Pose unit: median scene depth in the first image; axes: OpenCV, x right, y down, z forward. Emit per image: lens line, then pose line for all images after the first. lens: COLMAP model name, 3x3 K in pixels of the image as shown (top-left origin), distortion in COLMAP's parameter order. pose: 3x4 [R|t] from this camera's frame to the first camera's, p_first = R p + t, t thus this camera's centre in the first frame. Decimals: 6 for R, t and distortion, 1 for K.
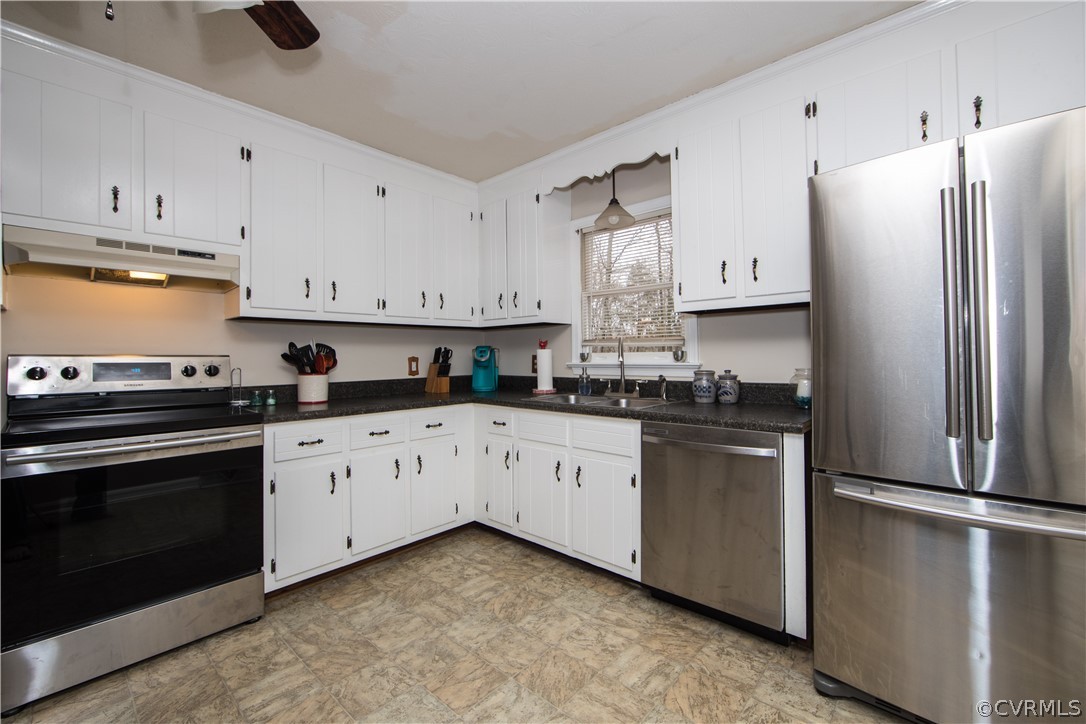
lens RADIAL K [[456.3, 0, 544.0], [0, 456.3, 354.3], [0, 0, 1]] dist [0.031856, -0.000144]
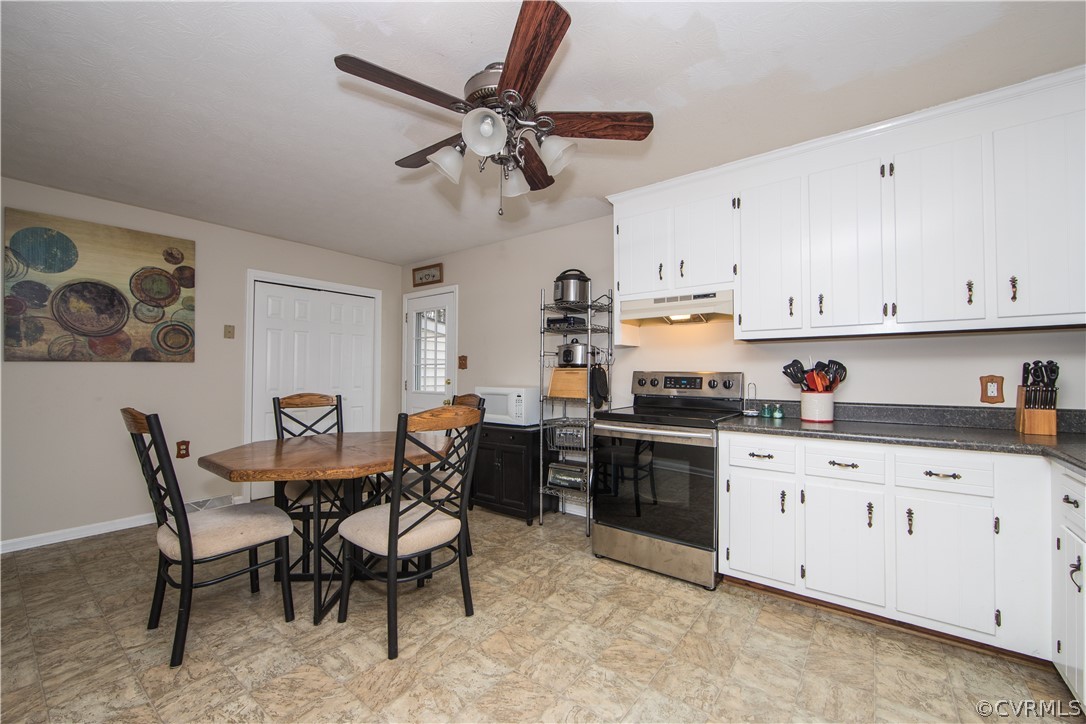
lens RADIAL K [[425.7, 0, 543.0], [0, 425.7, 362.0], [0, 0, 1]] dist [-0.067387, 0.017867]
pose [[0.082933, -0.018434, -0.996385, 0.383455], [-0.003171, 0.999819, -0.018761, -0.001878], [0.996550, 0.004715, 0.082859, 0.414110]]
